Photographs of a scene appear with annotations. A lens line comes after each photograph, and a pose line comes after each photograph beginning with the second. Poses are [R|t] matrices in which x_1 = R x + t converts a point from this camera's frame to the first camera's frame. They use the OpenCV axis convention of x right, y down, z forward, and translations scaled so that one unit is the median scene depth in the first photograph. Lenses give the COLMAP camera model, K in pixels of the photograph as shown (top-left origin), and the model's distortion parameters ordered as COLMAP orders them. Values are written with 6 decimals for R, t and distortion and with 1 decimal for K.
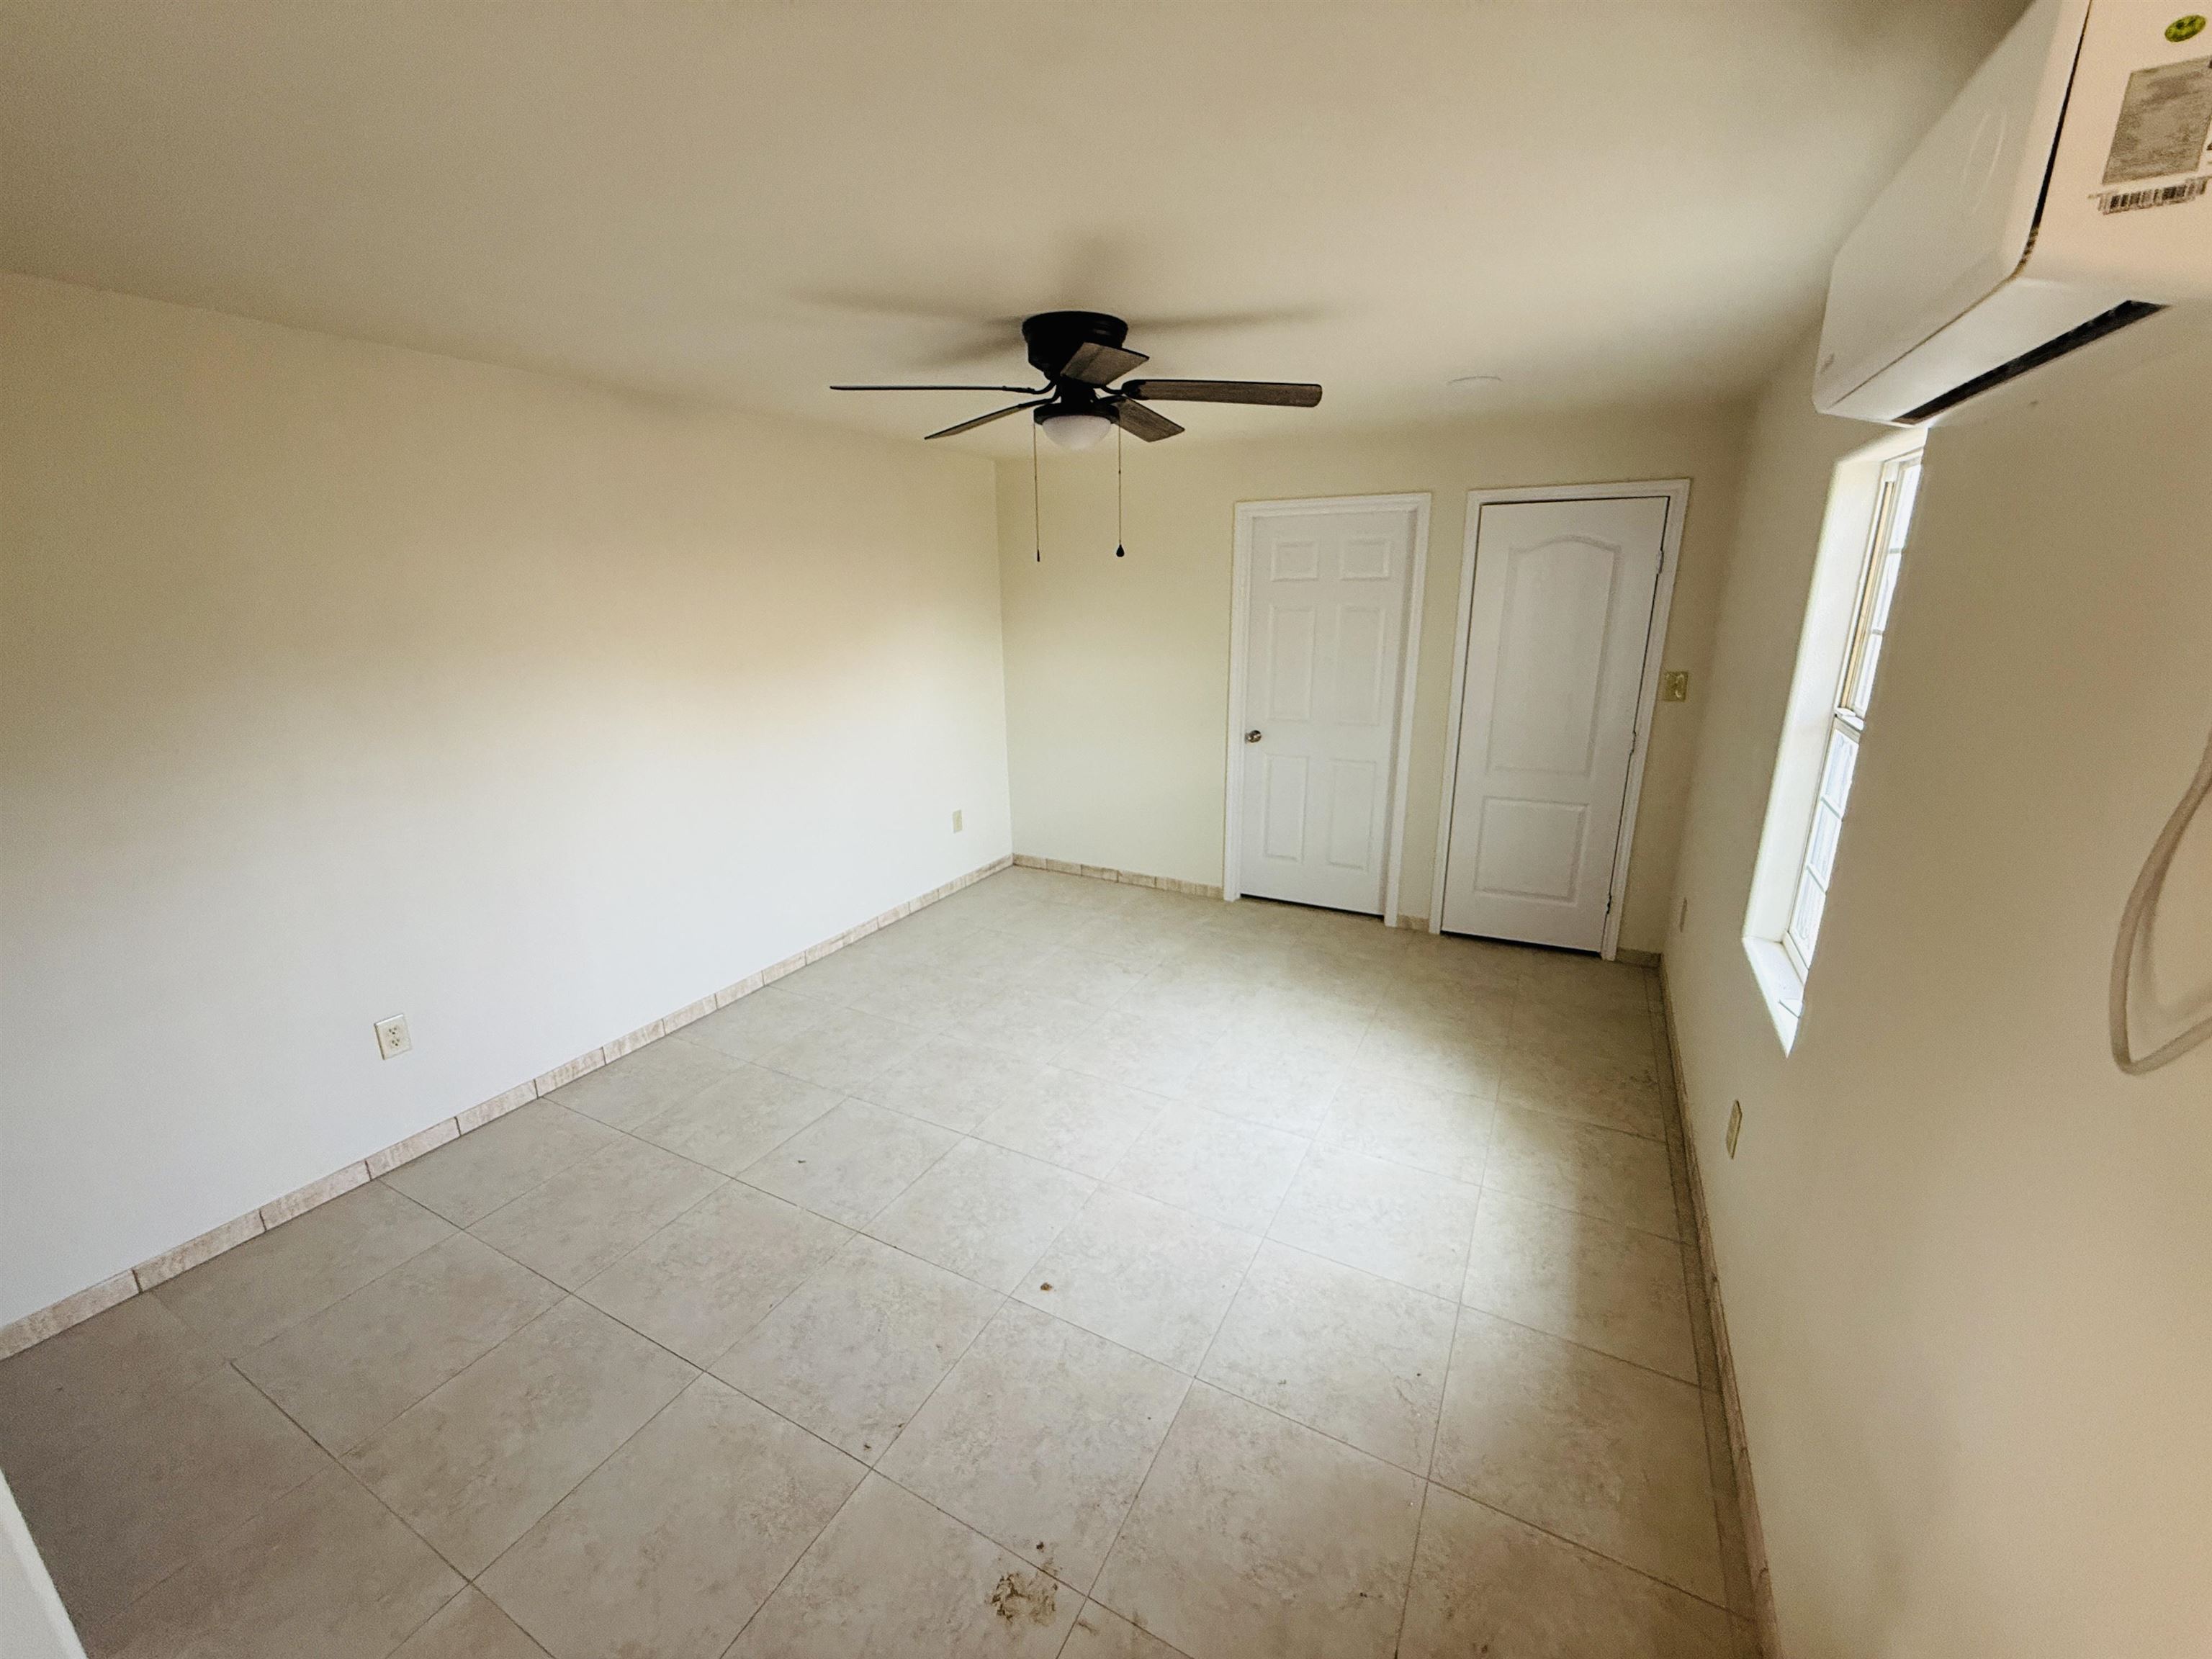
lens RADIAL K [[880.4, 0, 1098.8], [0, 880.4, 830.7], [0, 0, 1]] dist [0.000735, 0.000046]
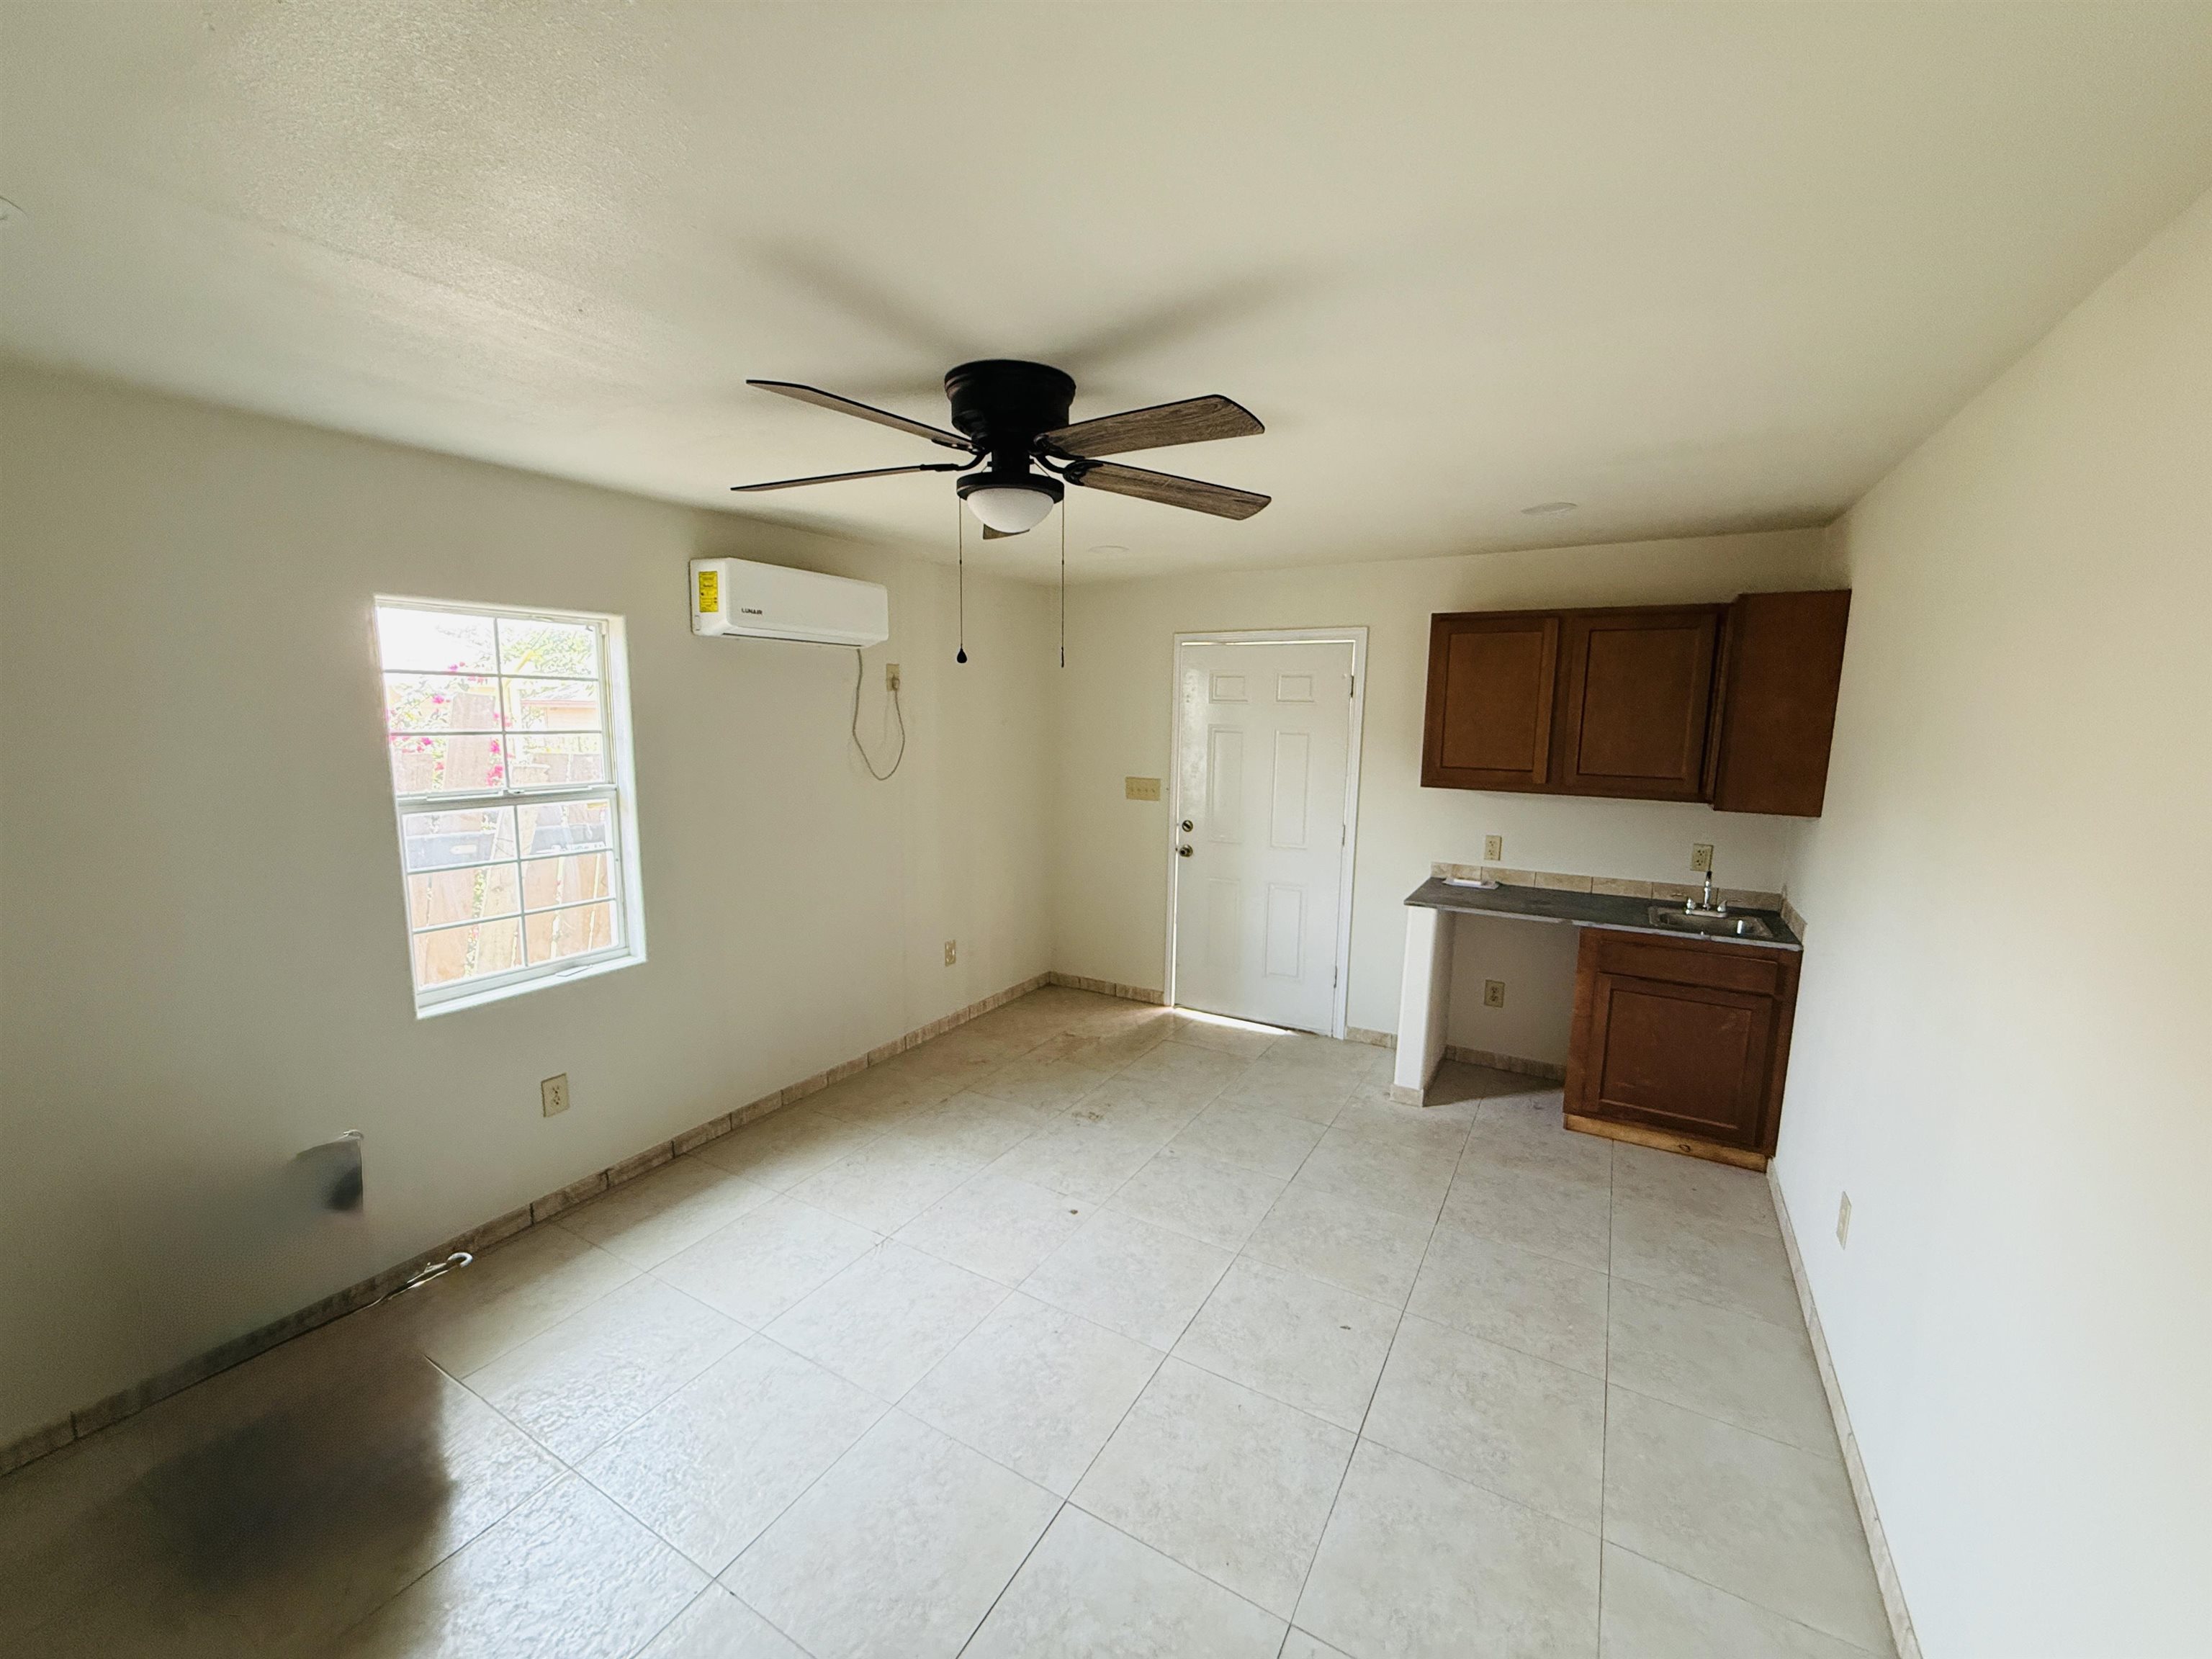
lens RADIAL K [[880.4, 0, 1098.8], [0, 880.4, 830.7], [0, 0, 1]] dist [0.000735, 0.000046]
pose [[-0.999160, -0.004743, 0.040709, -0.137126], [0.012133, 0.914522, 0.404354, -0.502070], [-0.039147, 0.404508, -0.913696, 1.821069]]
